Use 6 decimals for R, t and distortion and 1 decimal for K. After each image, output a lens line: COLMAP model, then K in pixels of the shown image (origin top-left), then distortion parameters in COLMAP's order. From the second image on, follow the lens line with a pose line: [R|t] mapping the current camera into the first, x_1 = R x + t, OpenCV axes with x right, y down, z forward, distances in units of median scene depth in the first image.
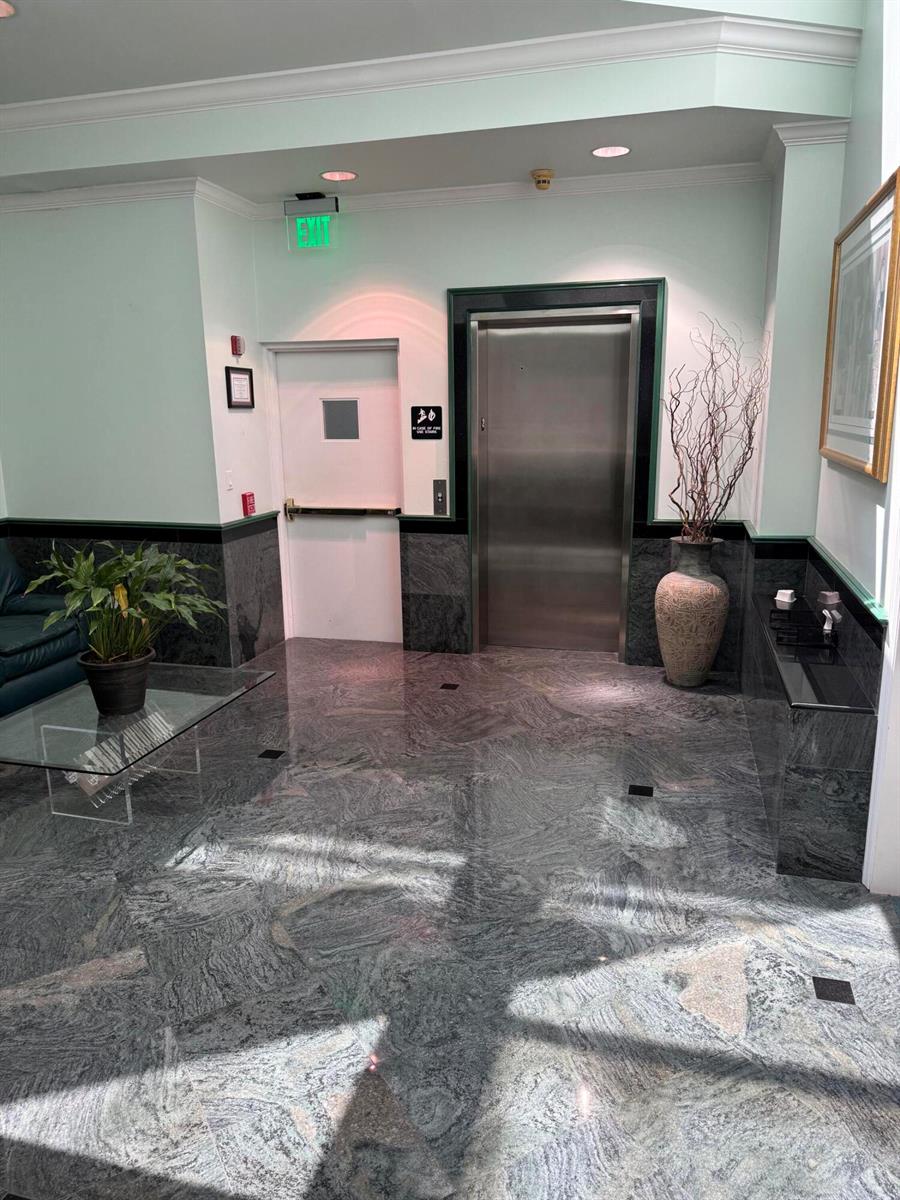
lens RADIAL K [[844.5, 0, 450.4], [0, 844.5, 599.2], [0, 0, 1]] dist [0.005771, -0.002231]
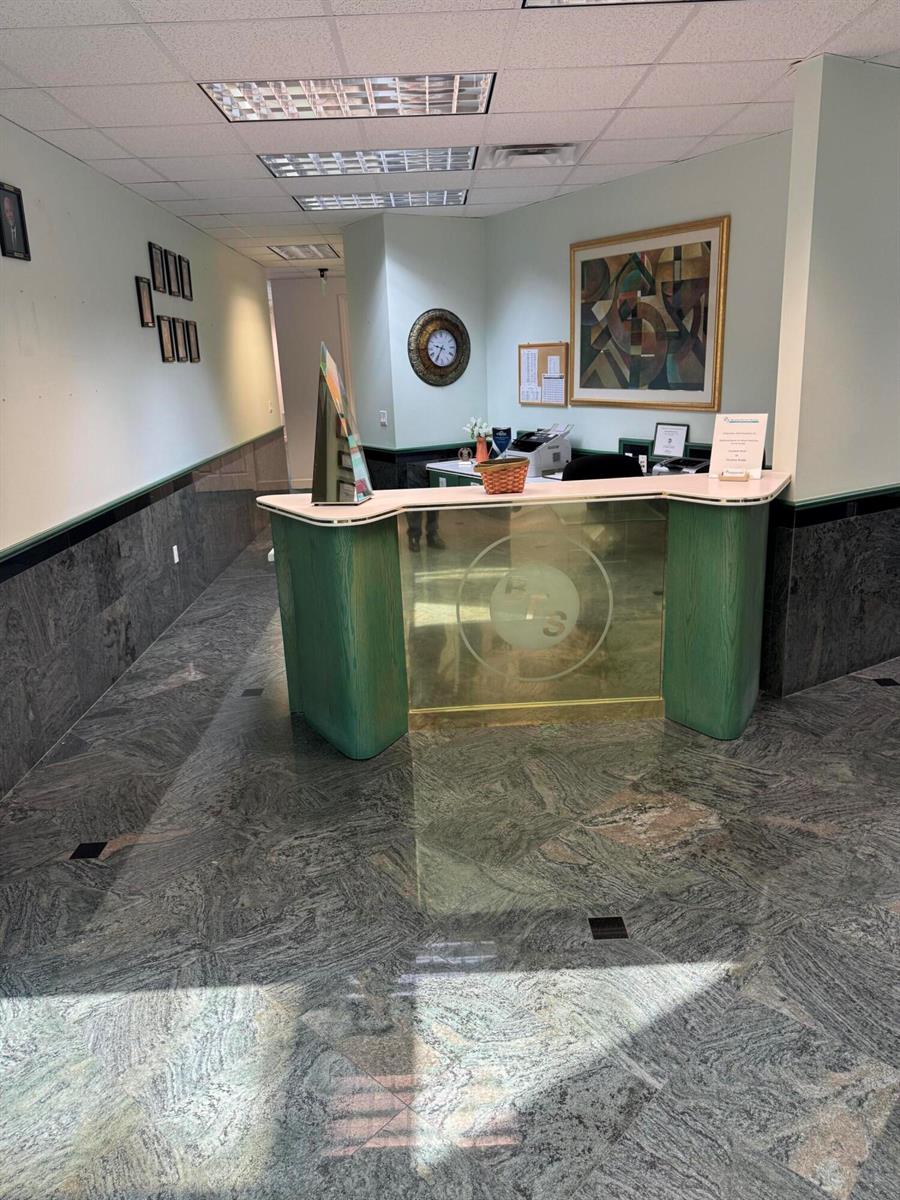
lens RADIAL K [[844.5, 0, 449.6], [0, 844.5, 599.6], [0, 0, 1]] dist [0.005771, -0.002231]
pose [[-0.956022, 0.132727, -0.261546, 0.033966], [-0.010743, 0.875301, 0.483459, -0.387912], [0.293100, 0.465007, -0.835381, 1.621214]]
